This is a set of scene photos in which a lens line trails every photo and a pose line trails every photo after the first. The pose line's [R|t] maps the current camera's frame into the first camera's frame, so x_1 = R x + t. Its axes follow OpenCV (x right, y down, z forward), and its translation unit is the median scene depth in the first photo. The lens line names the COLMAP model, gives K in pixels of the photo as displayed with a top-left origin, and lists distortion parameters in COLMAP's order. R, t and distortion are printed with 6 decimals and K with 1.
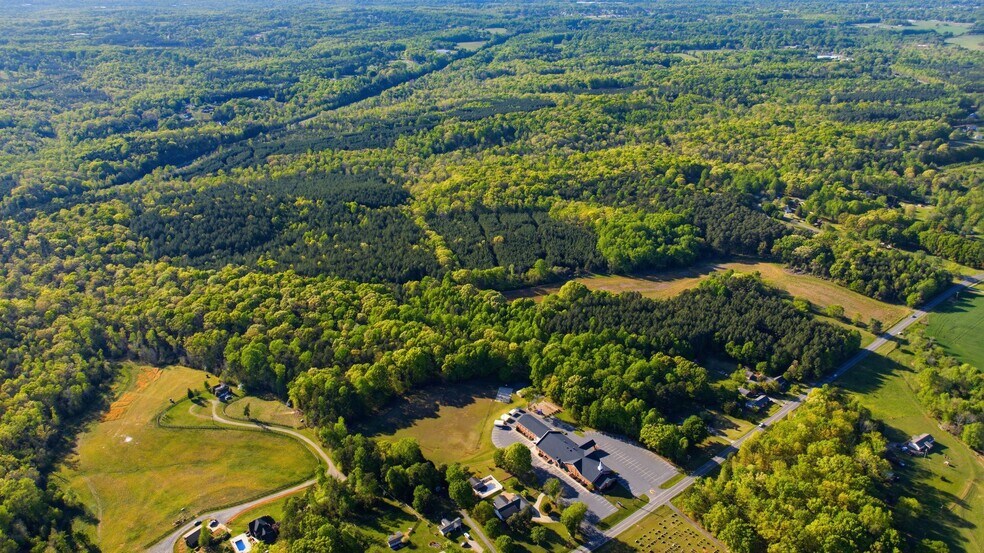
lens RADIAL K [[675.9, 0, 492.0], [0, 675.9, 276.5], [0, 0, 1]] dist [-0.007964, 0.001416]
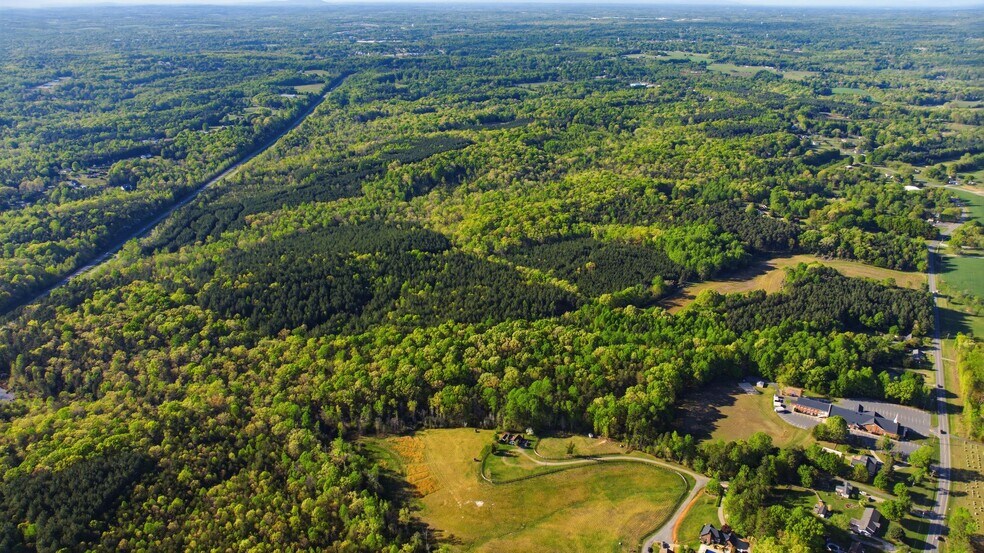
lens RADIAL K [[675.9, 0, 492.0], [0, 675.9, 276.5], [0, 0, 1]] dist [-0.007964, 0.001416]
pose [[0.933505, -0.135908, 0.331811, -0.506899], [0.151424, 0.988241, -0.021232, -0.038426], [-0.325023, 0.070064, 0.943107, 0.025570]]
